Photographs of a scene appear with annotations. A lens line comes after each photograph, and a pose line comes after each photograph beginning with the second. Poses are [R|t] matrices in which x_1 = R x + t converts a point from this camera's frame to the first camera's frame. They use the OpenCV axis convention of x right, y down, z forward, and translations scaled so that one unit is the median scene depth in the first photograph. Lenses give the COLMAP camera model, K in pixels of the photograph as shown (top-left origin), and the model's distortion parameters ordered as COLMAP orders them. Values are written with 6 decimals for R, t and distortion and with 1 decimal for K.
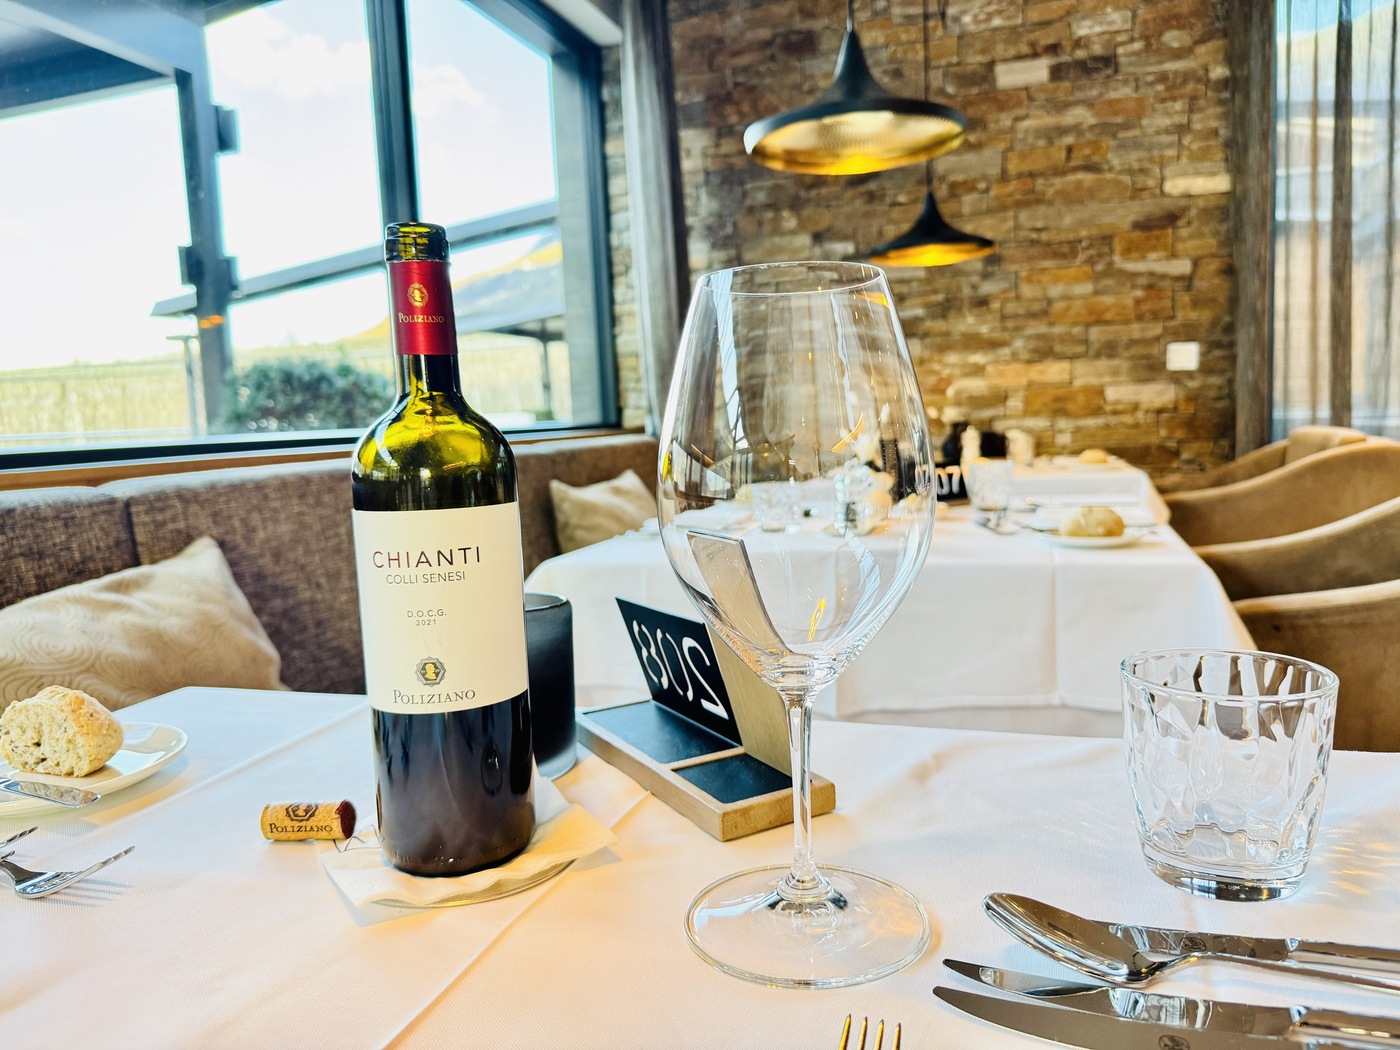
lens RADIAL K [[1045.0, 0, 700.0], [0, 1045.0, 525.0], [0, 0, 1]] dist [0.008540, -0.030214]
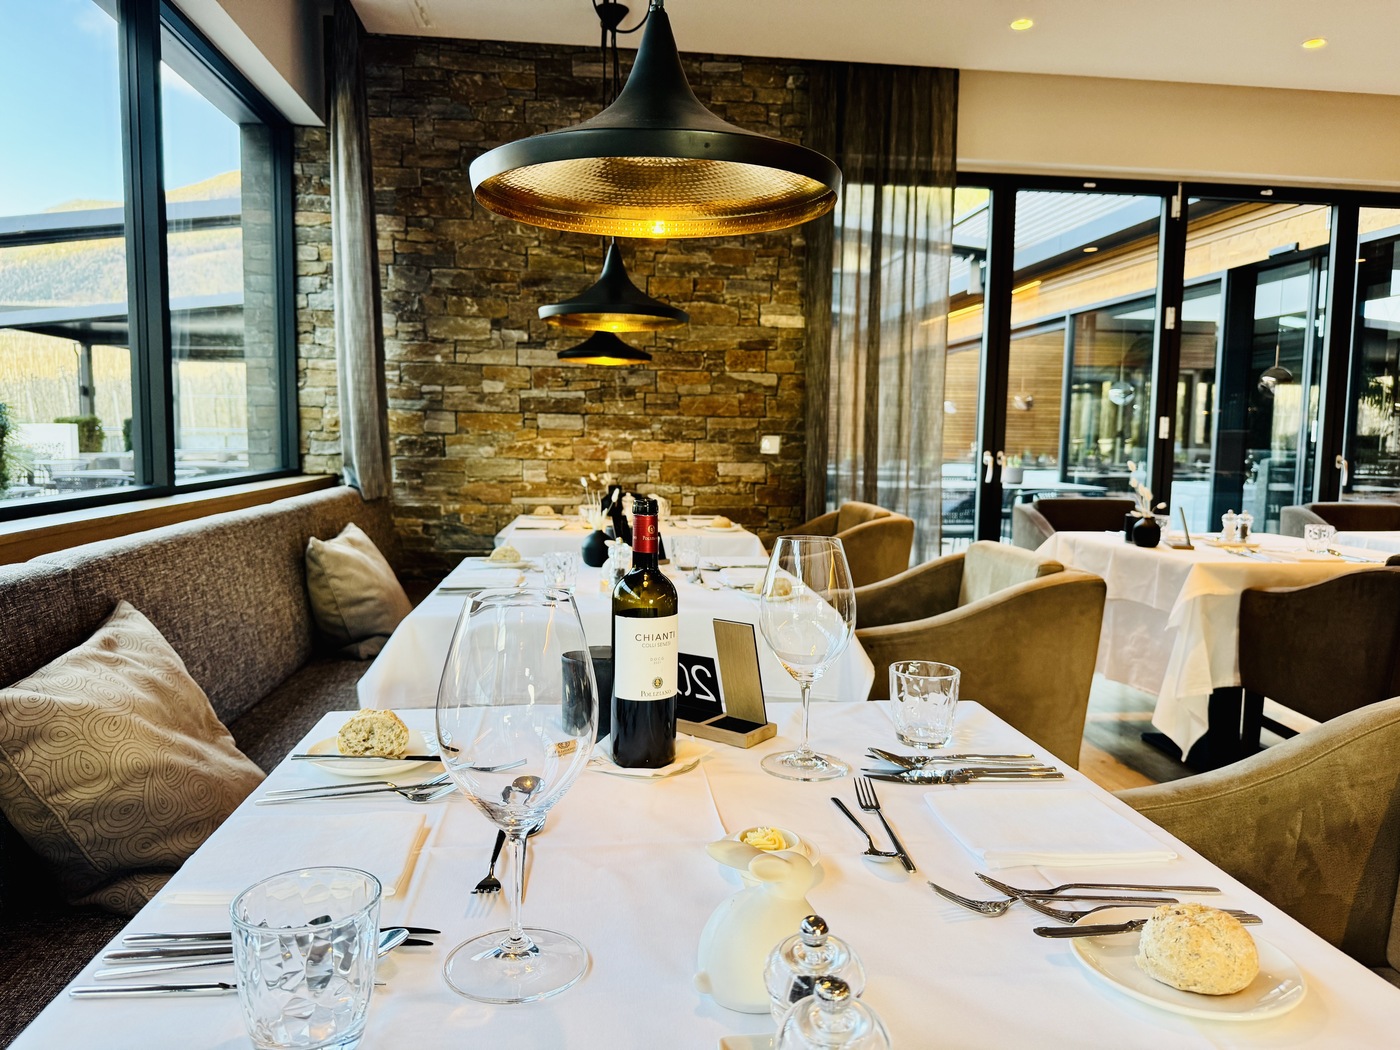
lens RADIAL K [[993.7, 0, 700.0], [0, 993.7, 525.0], [0, 0, 1]] dist [0.134298, -0.215656]
pose [[0.913978, 0.021740, 0.405182, -0.148253], [-0.013270, 0.999631, -0.023703, -0.022939], [-0.405547, 0.016287, 0.913929, -0.154760]]
